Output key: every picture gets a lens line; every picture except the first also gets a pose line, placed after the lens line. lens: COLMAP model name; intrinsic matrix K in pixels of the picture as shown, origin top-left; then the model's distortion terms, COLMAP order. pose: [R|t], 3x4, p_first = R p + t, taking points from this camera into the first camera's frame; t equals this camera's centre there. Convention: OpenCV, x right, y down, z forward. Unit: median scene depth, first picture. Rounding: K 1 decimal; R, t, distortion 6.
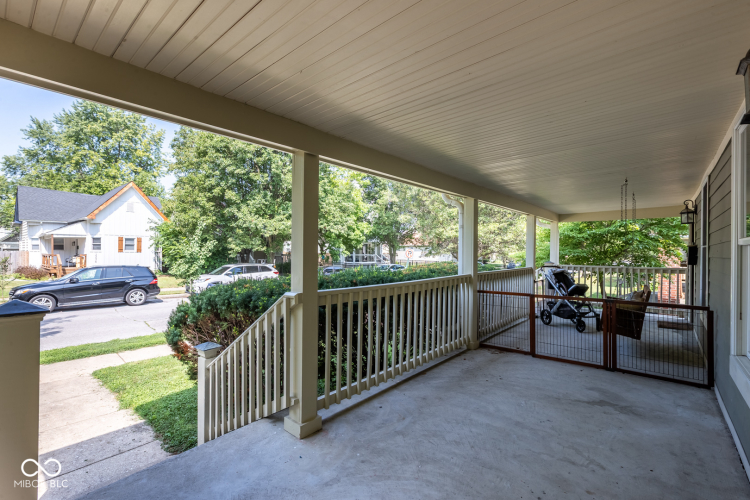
lens RADIAL K [[338.8, 0, 369.7], [0, 338.8, 250.1], [0, 0, 1]] dist [-0.000273, -0.000350]
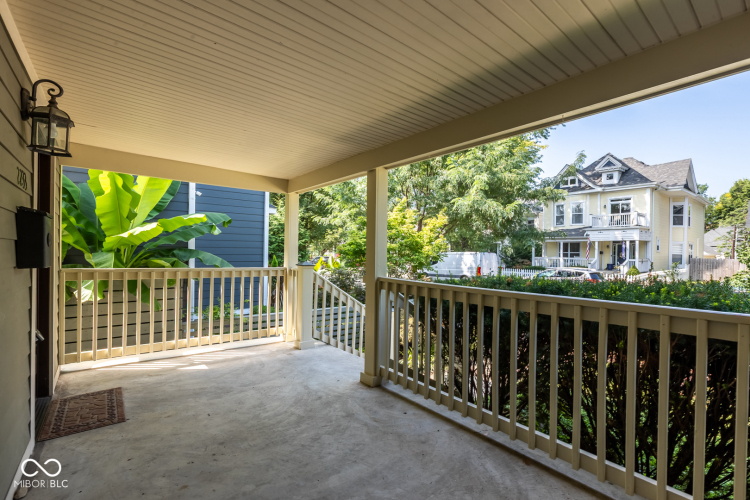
lens RADIAL K [[338.8, 0, 370.0], [0, 338.8, 252.7], [0, 0, 1]] dist [-0.000273, -0.000350]
pose [[-0.182770, -0.002444, -0.983153, 0.994863], [-0.013943, 0.999903, 0.000106, 0.034343], [0.983057, 0.013727, -0.182786, 1.120472]]
